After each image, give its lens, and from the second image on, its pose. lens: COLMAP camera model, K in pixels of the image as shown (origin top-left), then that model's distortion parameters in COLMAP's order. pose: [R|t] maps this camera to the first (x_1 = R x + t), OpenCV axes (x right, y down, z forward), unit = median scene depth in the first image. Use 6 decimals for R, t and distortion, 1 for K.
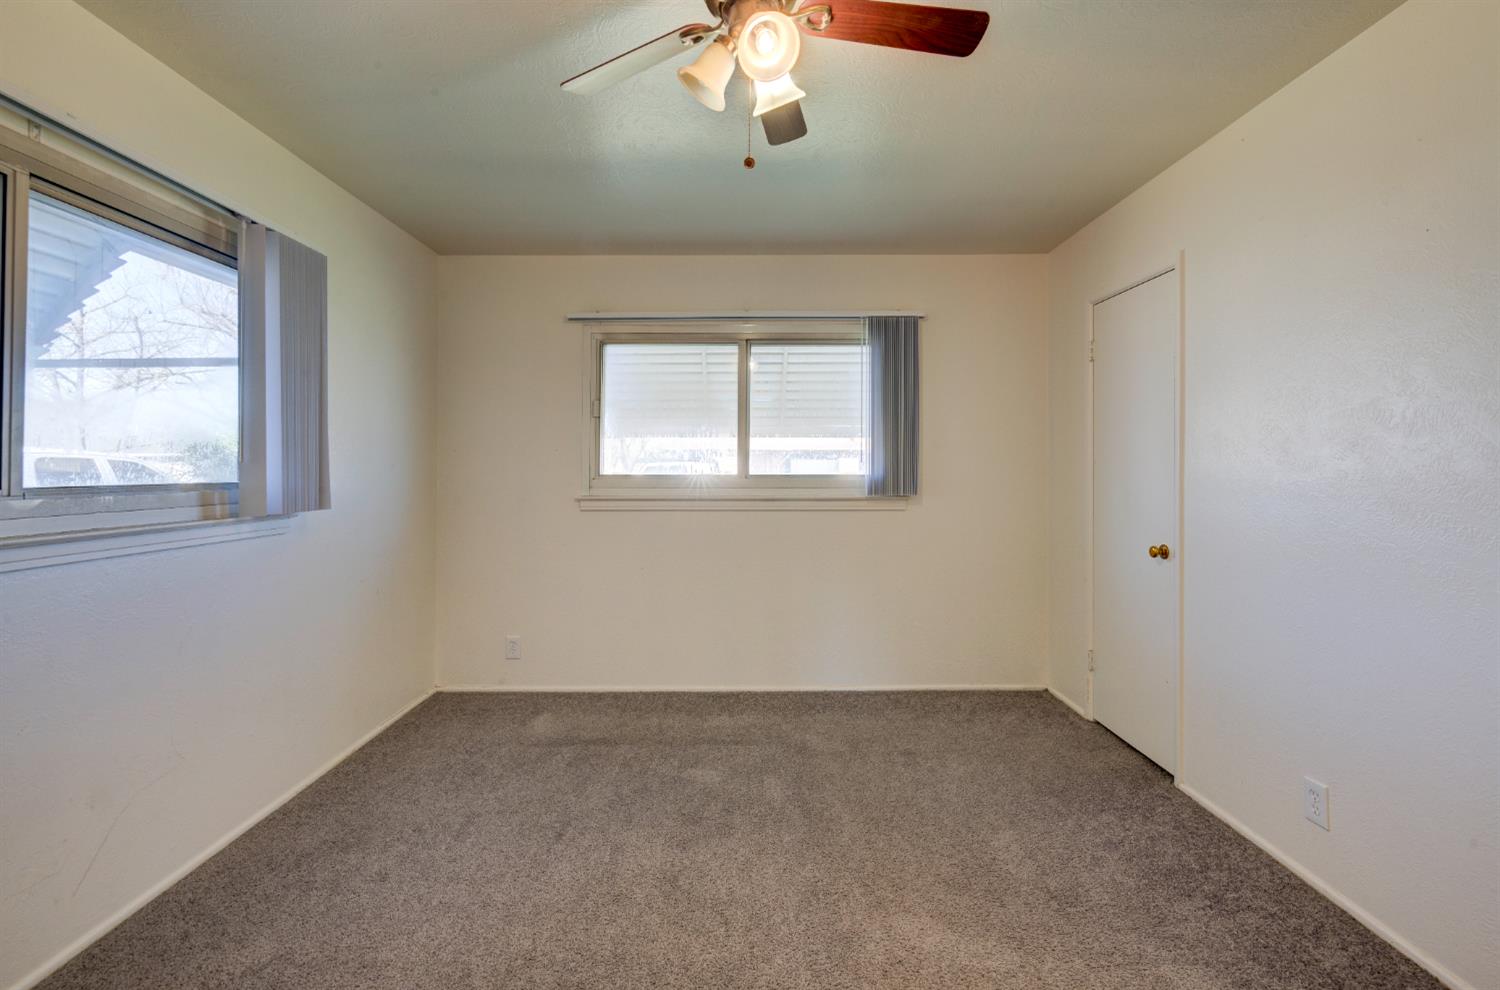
lens RADIAL K [[657.0, 0, 748.9], [0, 657.0, 470.2], [0, 0, 1]] dist [0.001261, -0.000765]
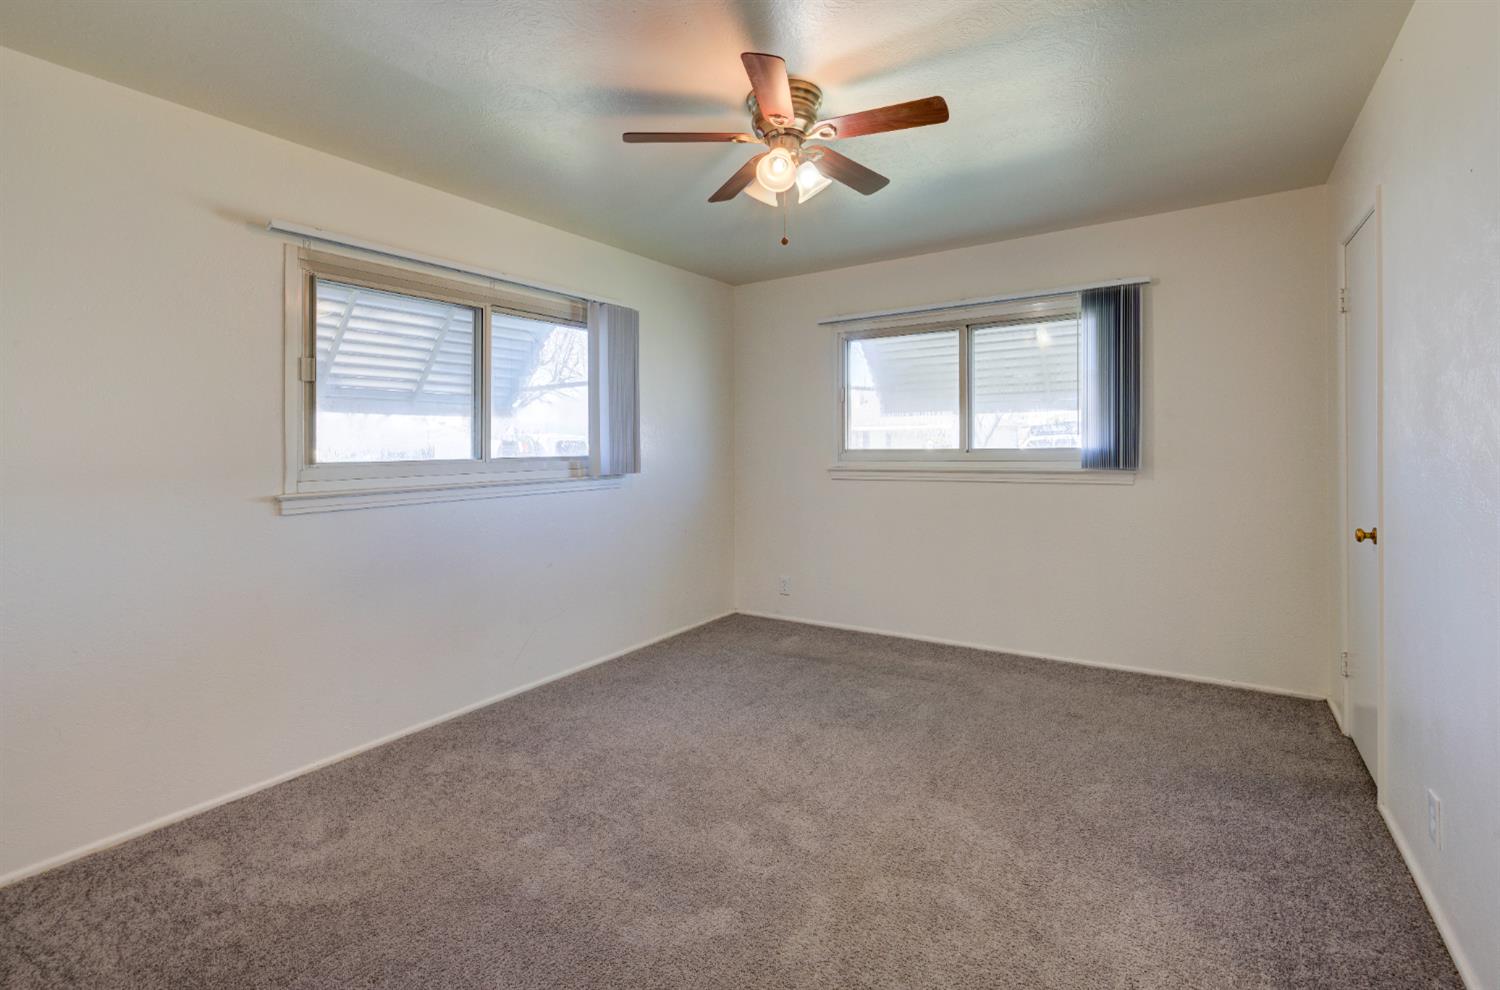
lens RADIAL K [[680.2, 0, 747.9], [0, 680.2, 447.4], [0, 0, 1]] dist [-0.000020, -0.000152]
pose [[0.830852, -0.008585, -0.556428, 0.381142], [0.010387, 0.999946, 0.000083, 0.000500], [0.556397, -0.005848, 0.830896, -0.163241]]
